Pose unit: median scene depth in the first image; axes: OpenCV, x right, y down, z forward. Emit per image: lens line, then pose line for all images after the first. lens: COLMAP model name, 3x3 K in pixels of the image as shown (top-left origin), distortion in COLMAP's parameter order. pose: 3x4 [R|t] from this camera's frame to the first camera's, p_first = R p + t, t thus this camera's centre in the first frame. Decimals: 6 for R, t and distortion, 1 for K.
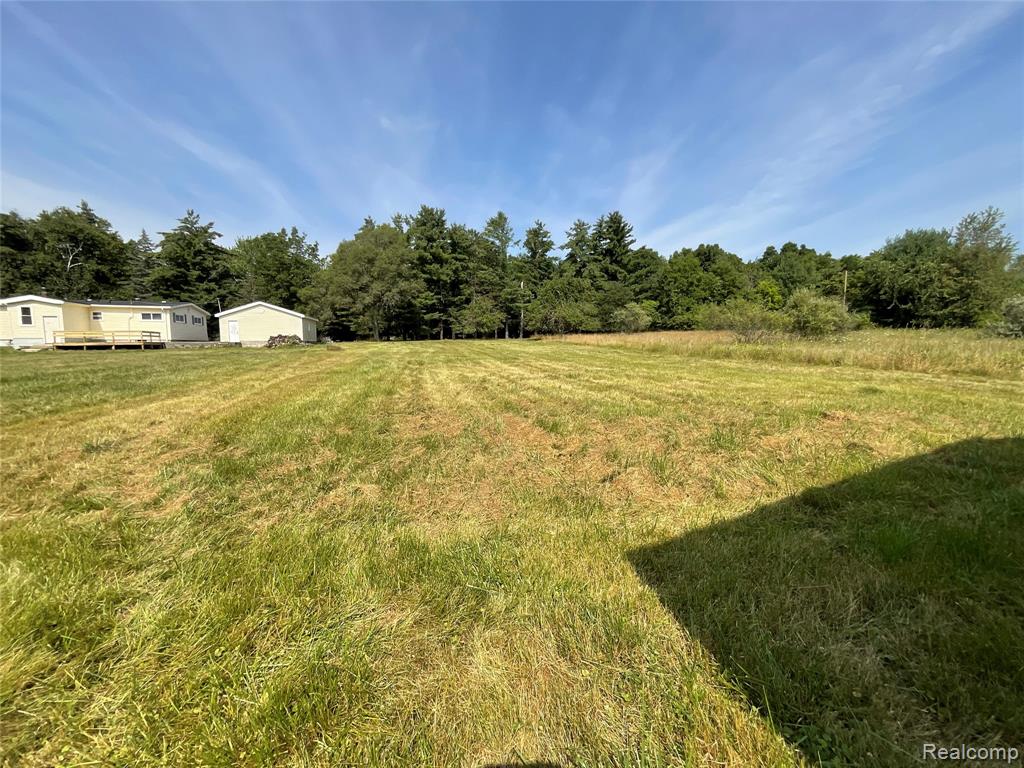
lens RADIAL K [[411.8, 0, 511.4], [0, 411.8, 384.7], [0, 0, 1]] dist [0.001758, 0.000021]
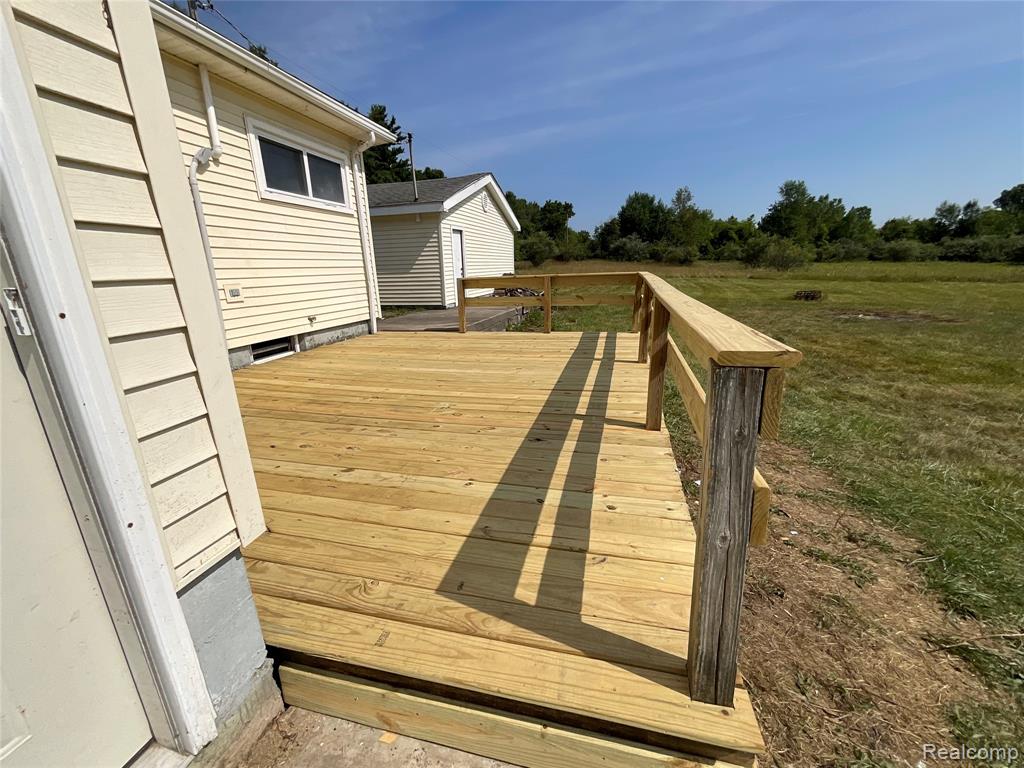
lens RADIAL K [[411.8, 0, 513.6], [0, 411.8, 379.2], [0, 0, 1]] dist [0.001758, 0.000021]
pose [[0.499448, -0.244320, 0.831180, -0.519530], [0.113900, 0.969601, 0.216566, -0.062192], [-0.858824, -0.013492, 0.512093, 0.456242]]
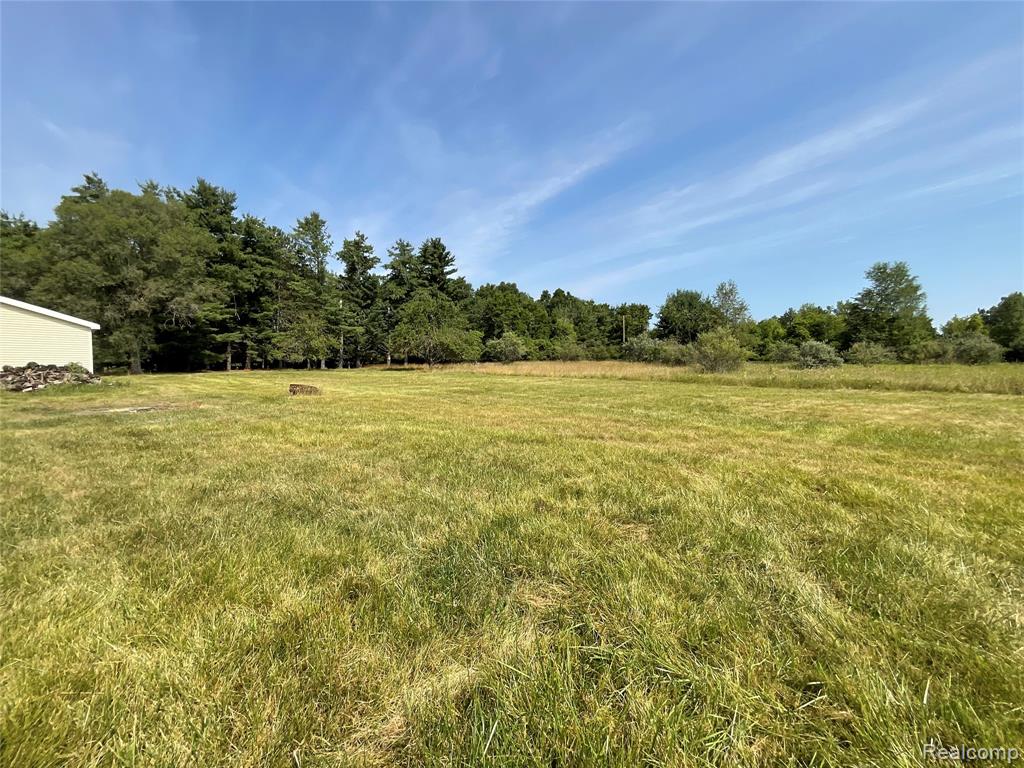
lens RADIAL K [[411.8, 0, 509.4], [0, 411.8, 384.6], [0, 0, 1]] dist [0.001758, 0.000021]
pose [[0.815145, -0.025439, 0.578699, -0.224948], [0.065745, 0.996643, -0.048796, -0.022003], [-0.575515, 0.077823, 0.814080, 0.175768]]
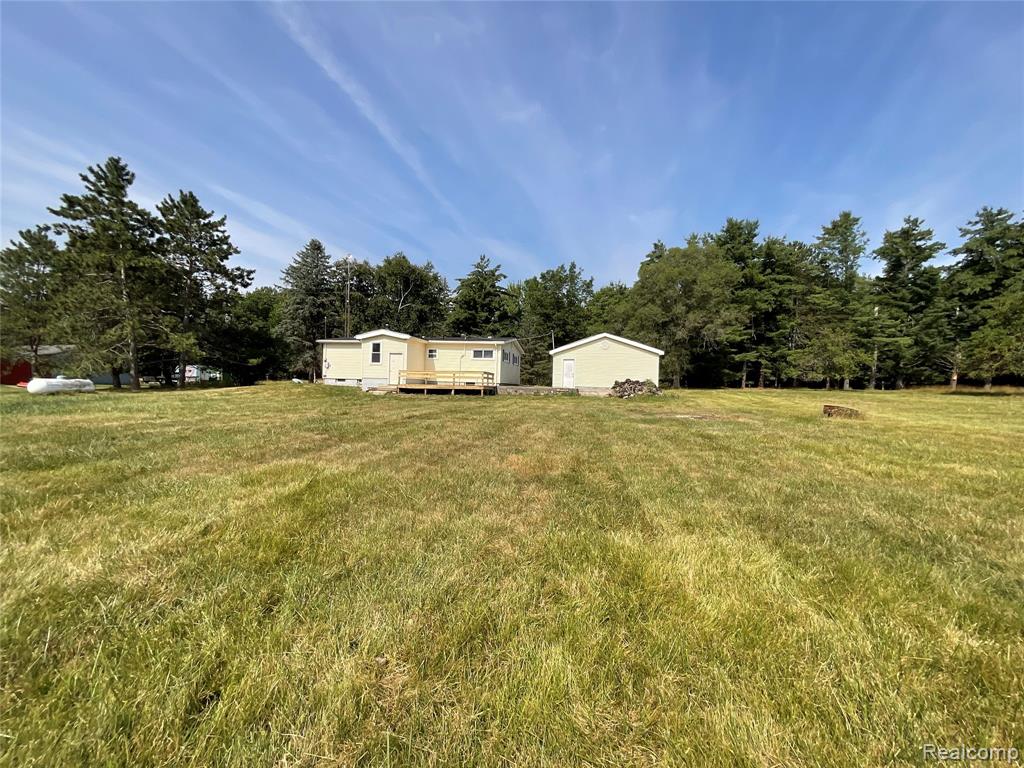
lens RADIAL K [[411.8, 0, 514.3], [0, 411.8, 383.5], [0, 0, 1]] dist [0.001758, 0.000021]
pose [[0.889472, 0.025451, -0.456280, -0.238295], [-0.074727, 0.993109, -0.090279, -0.021136], [0.450838, 0.114397, 0.885245, 0.169589]]
